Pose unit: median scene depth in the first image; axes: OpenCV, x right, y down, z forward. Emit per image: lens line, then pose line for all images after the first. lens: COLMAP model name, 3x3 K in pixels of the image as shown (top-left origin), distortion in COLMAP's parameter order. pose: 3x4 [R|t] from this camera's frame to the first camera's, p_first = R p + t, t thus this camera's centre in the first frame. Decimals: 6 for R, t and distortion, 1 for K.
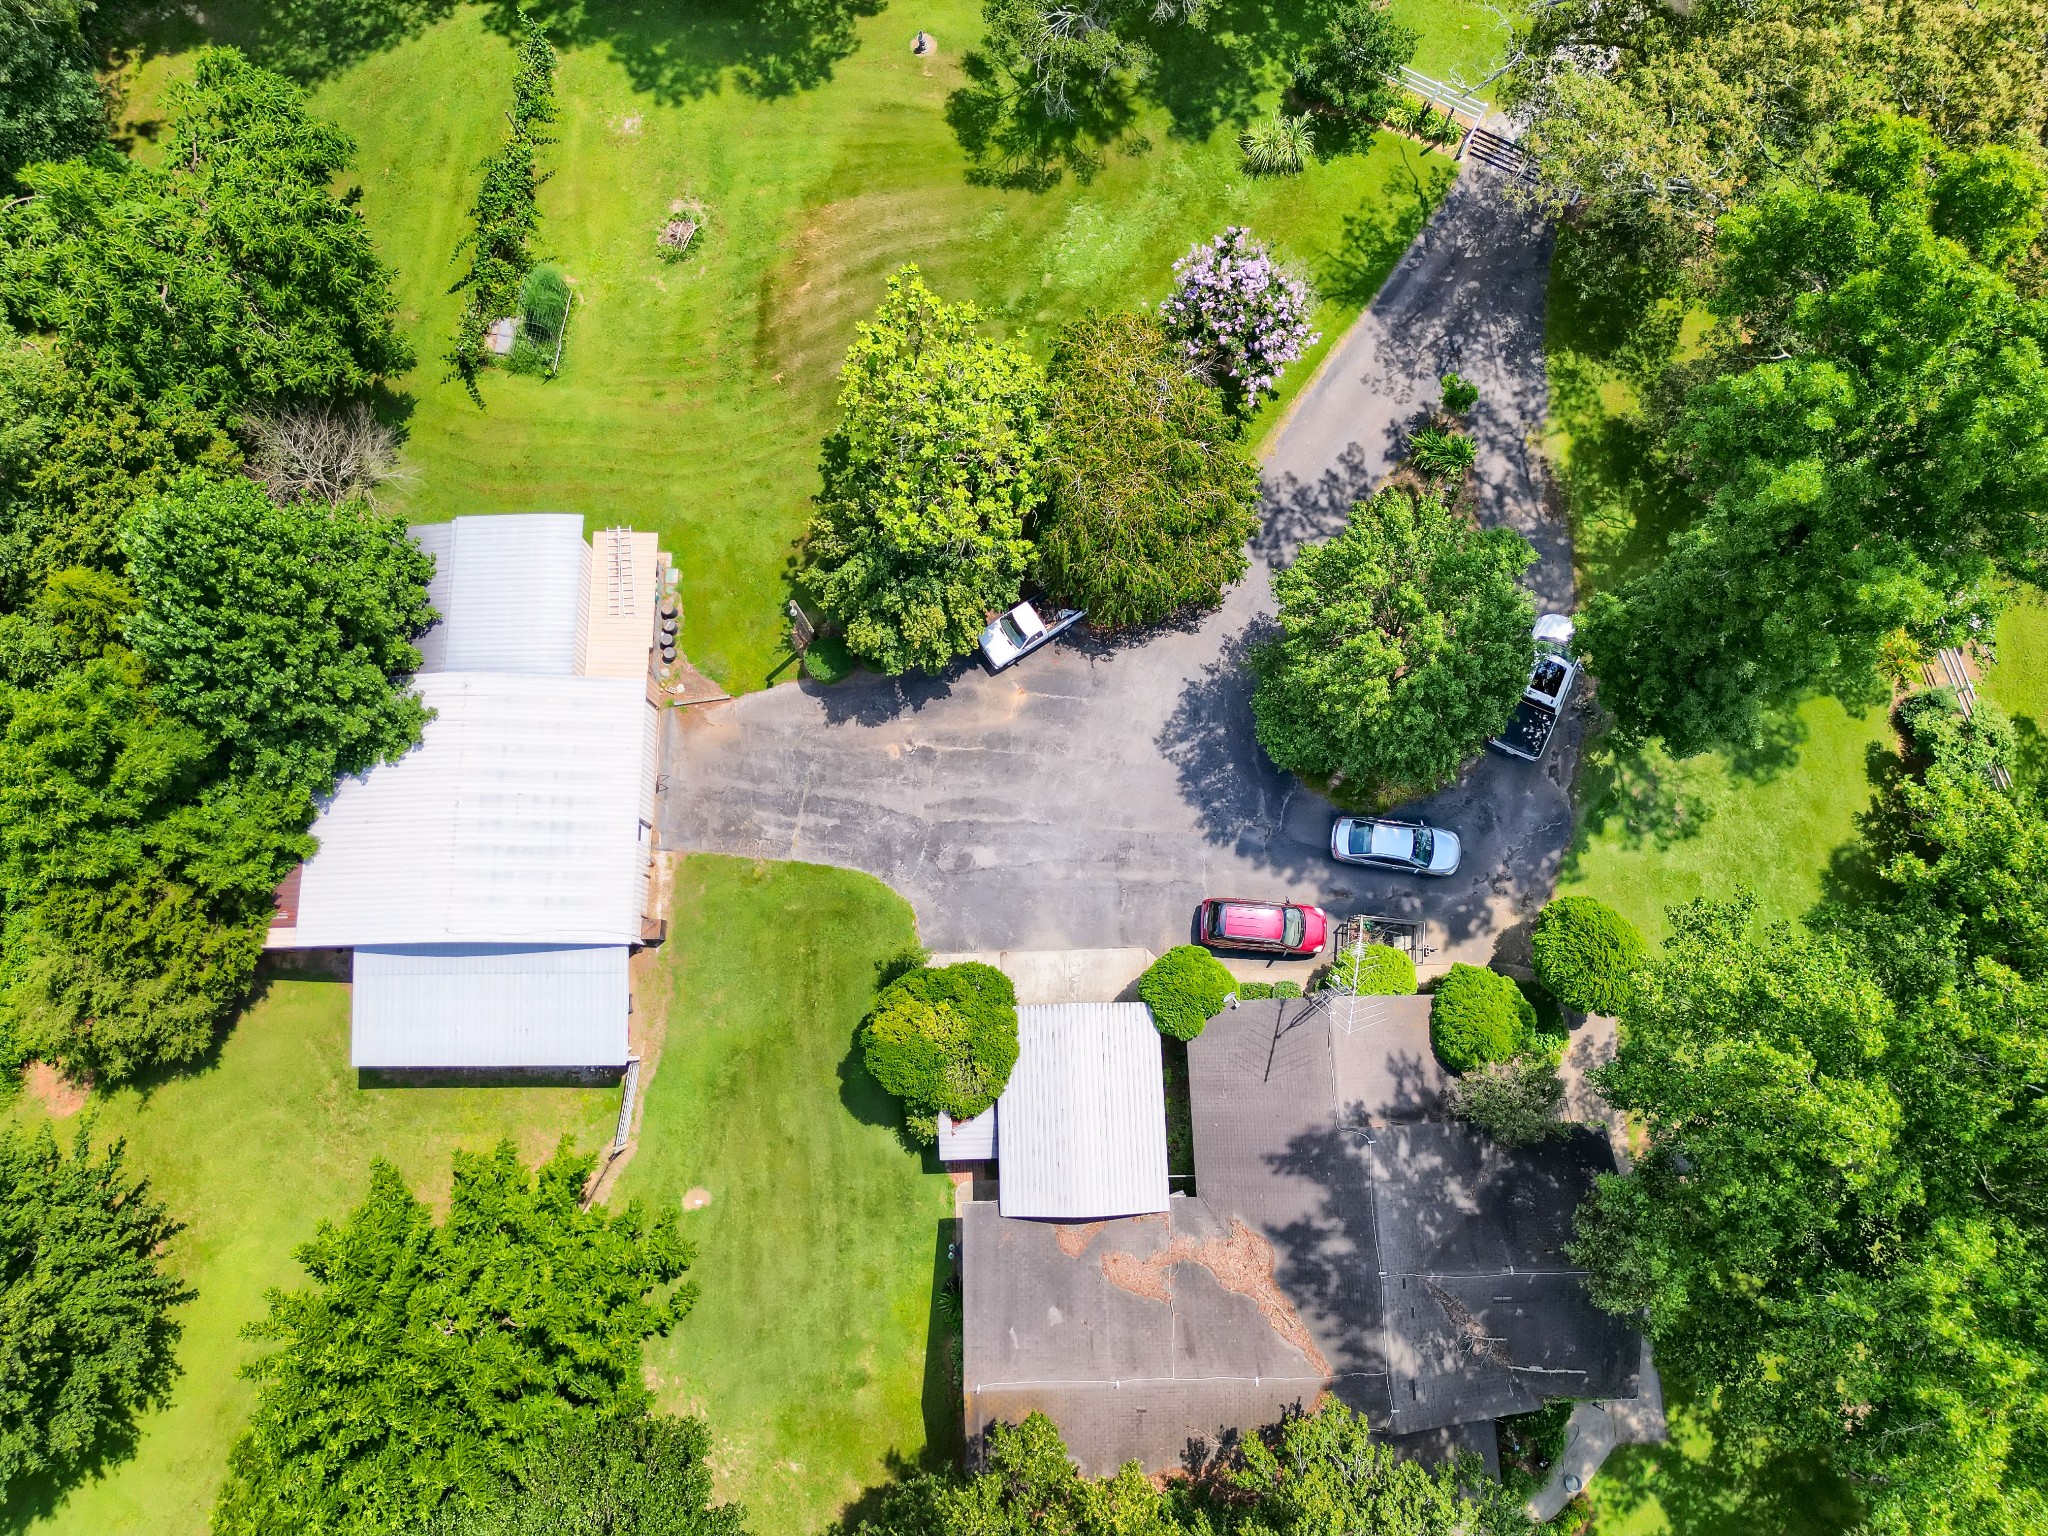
lens RADIAL K [[1404.4, 0, 1035.3], [0, 1404.4, 781.3], [0, 0, 1]] dist [0.028383, -0.009304]
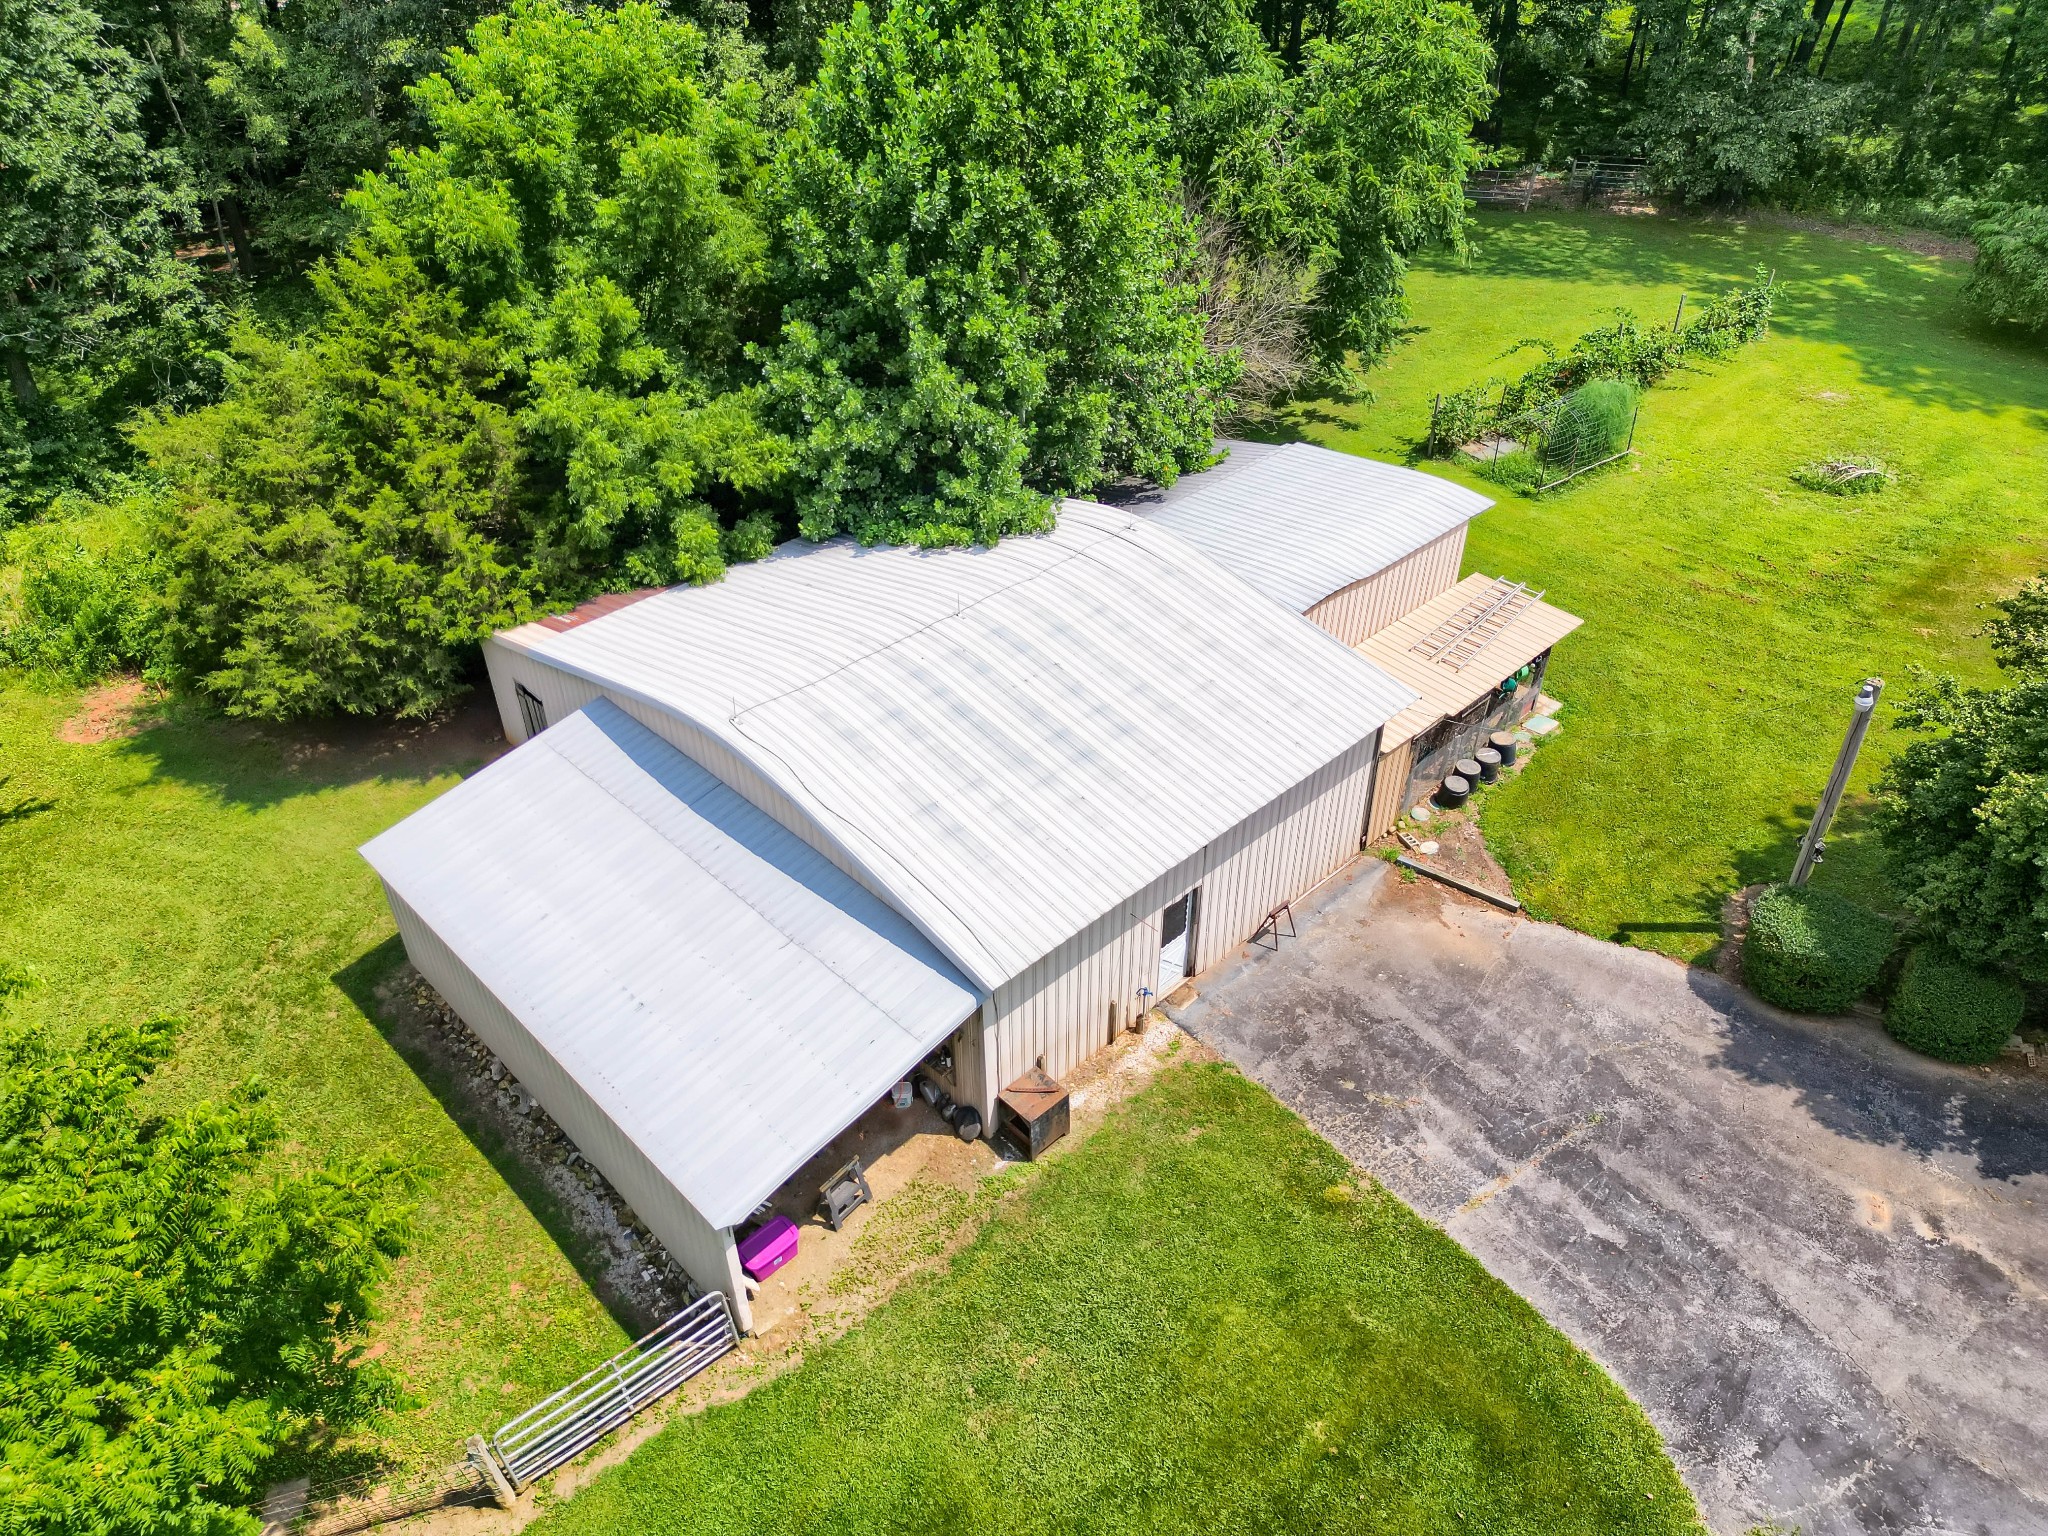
lens RADIAL K [[1404.4, 0, 1018.6], [0, 1404.4, 810.3], [0, 0, 1]] dist [0.028383, -0.009304]
pose [[0.692471, 0.441078, -0.570907, -0.091906], [-0.706676, 0.574002, -0.413680, 0.213029], [0.145237, 0.689907, 0.709178, 0.663590]]
